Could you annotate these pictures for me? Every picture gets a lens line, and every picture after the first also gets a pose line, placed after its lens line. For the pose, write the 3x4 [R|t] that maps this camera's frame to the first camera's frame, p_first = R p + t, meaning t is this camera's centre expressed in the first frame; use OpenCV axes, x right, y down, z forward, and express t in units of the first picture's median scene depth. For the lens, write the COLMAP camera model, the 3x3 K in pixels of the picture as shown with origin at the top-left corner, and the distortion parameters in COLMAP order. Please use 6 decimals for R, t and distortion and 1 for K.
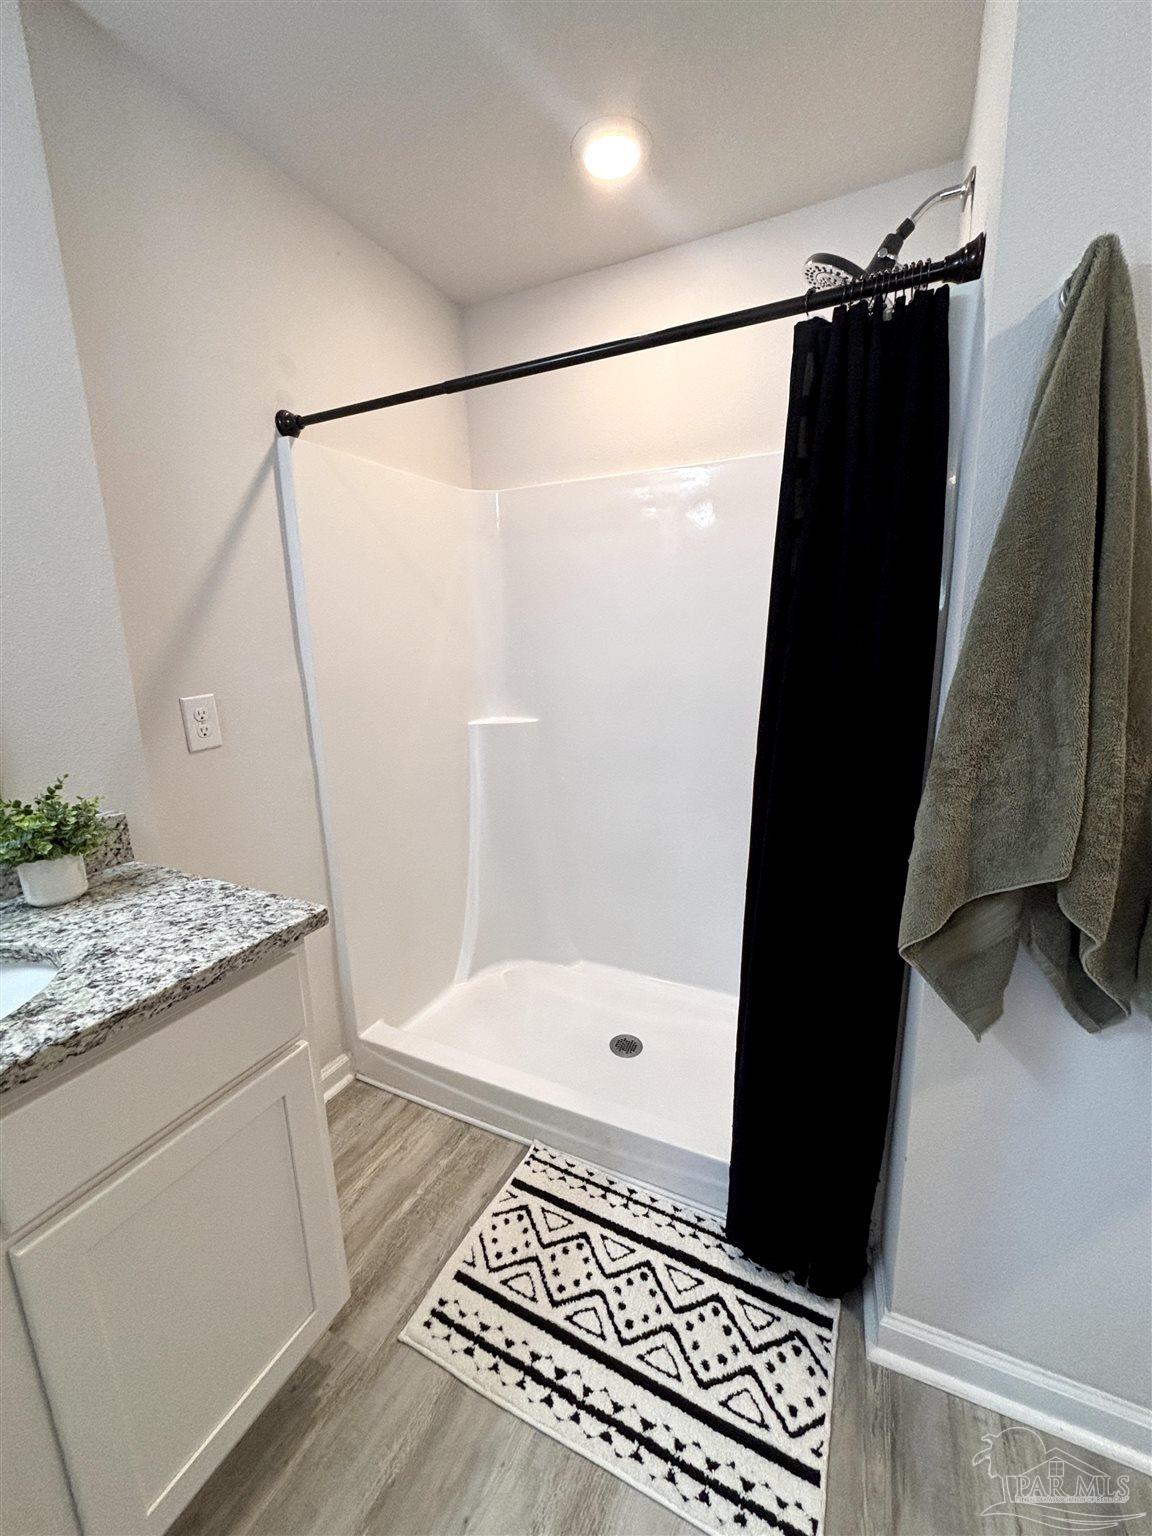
lens RADIAL K [[621.8, 0, 577.5], [0, 621.8, 762.6], [0, 0, 1]] dist [0.012030, -0.002235]
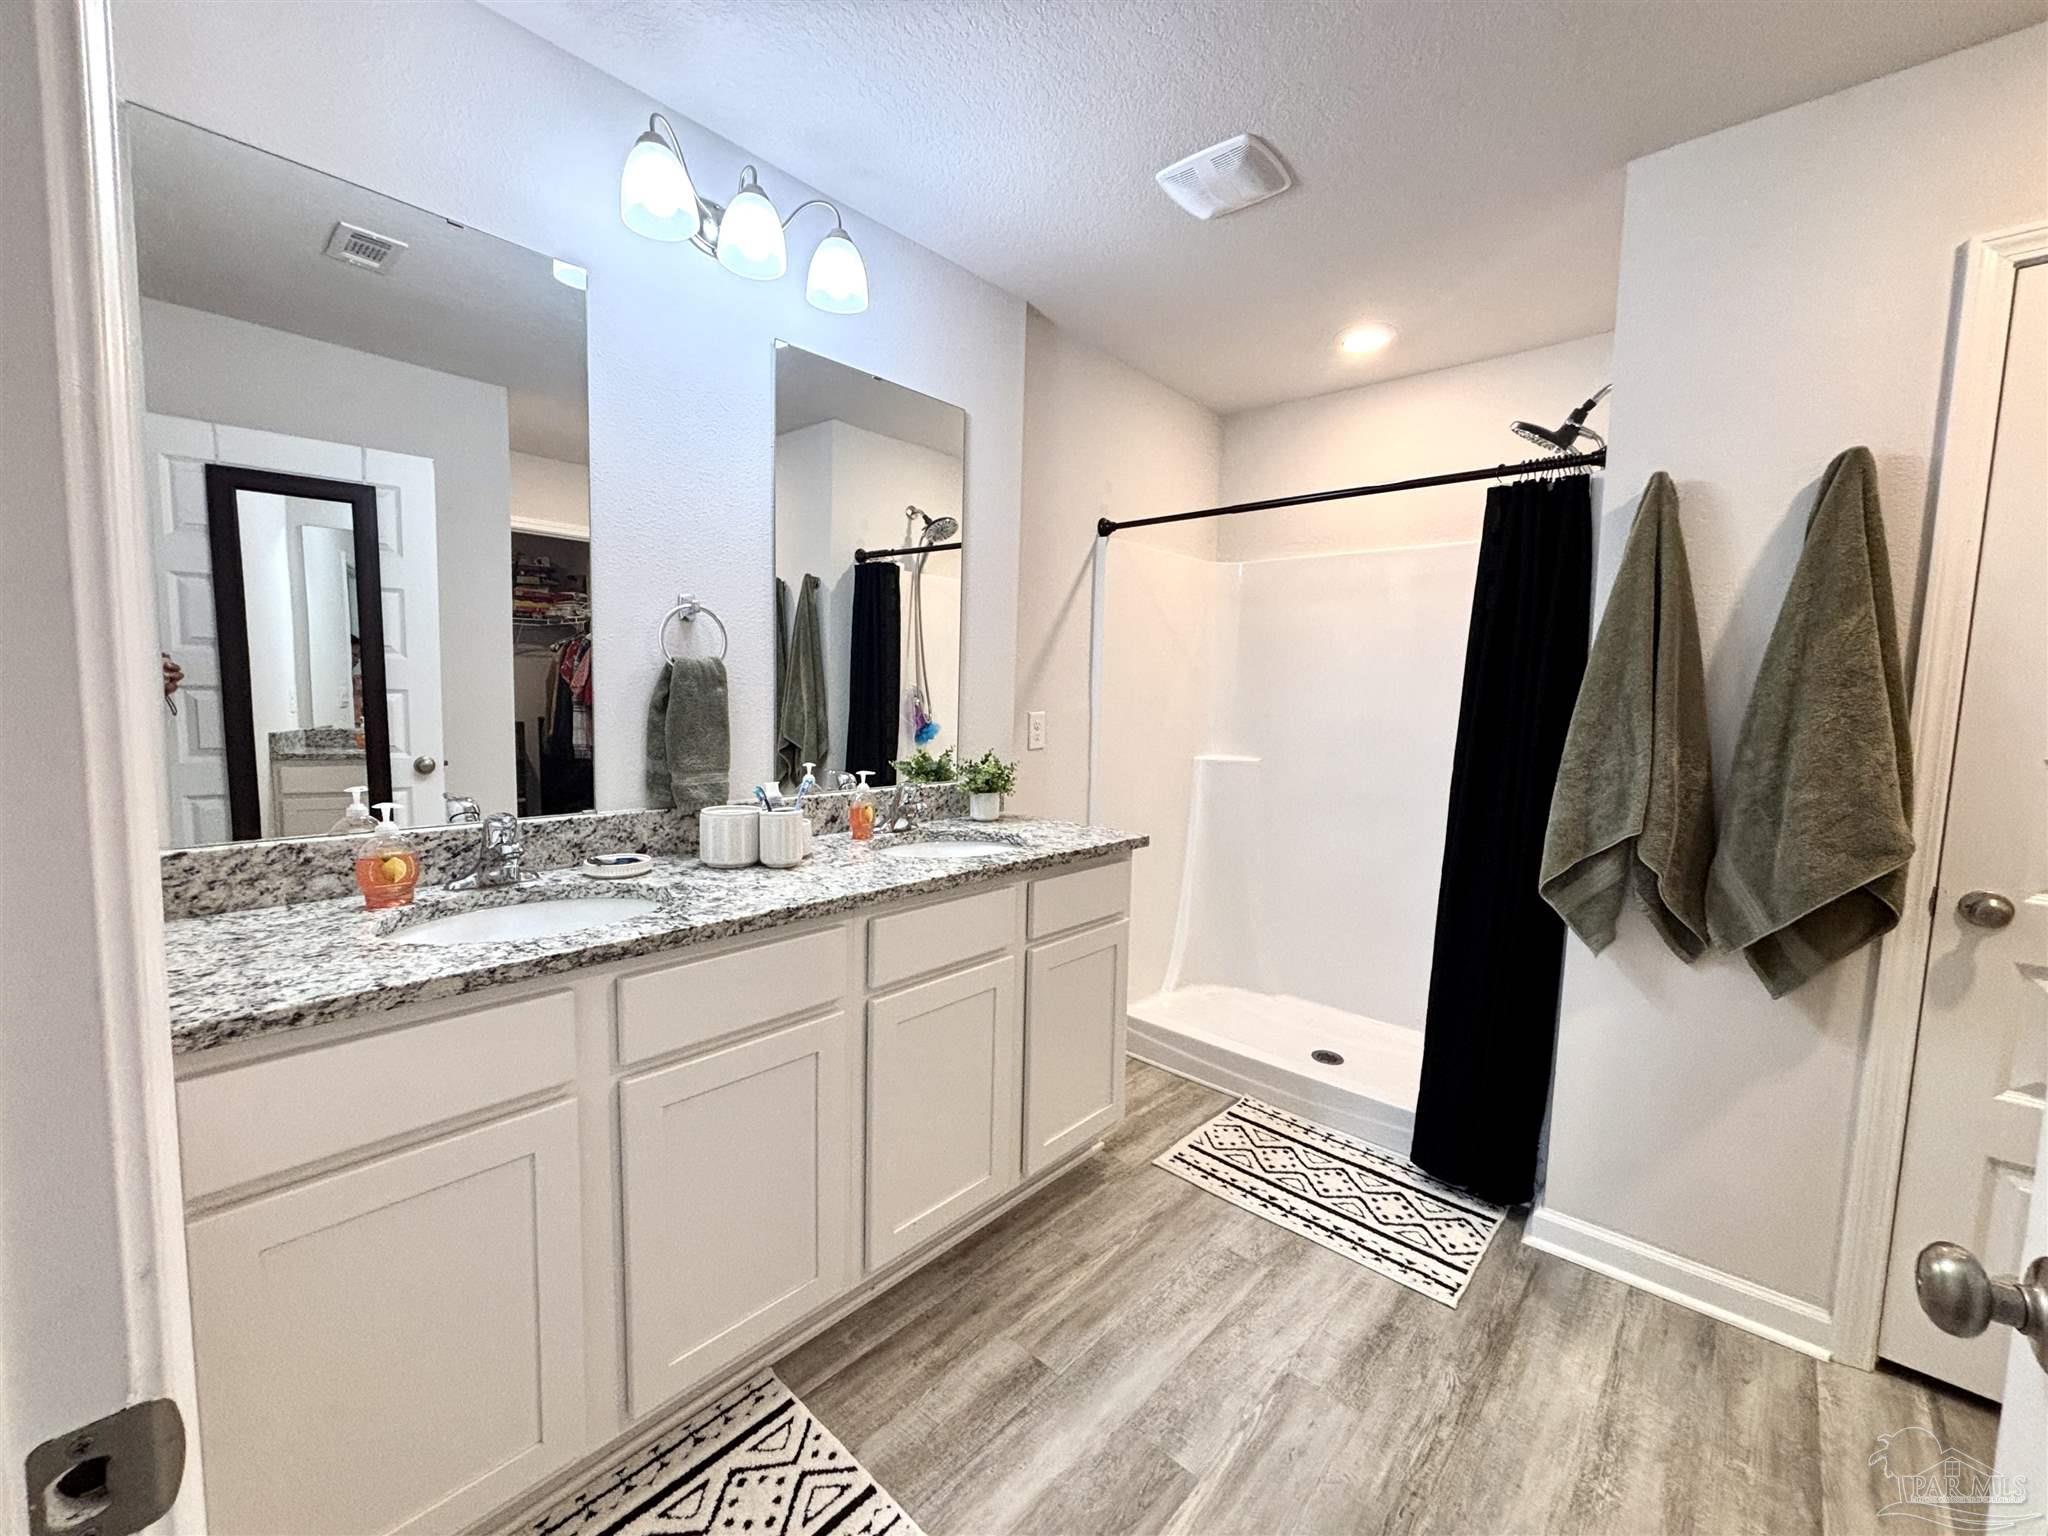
lens RADIAL K [[829.1, 0, 1031.7], [0, 829.1, 762.5], [0, 0, 1]] dist [0.012030, -0.002235]
pose [[0.961253, 0.072432, -0.265981, -0.111978], [-0.105142, 0.988259, -0.110859, 0.258712], [0.254828, 0.134529, 0.957583, -0.959455]]
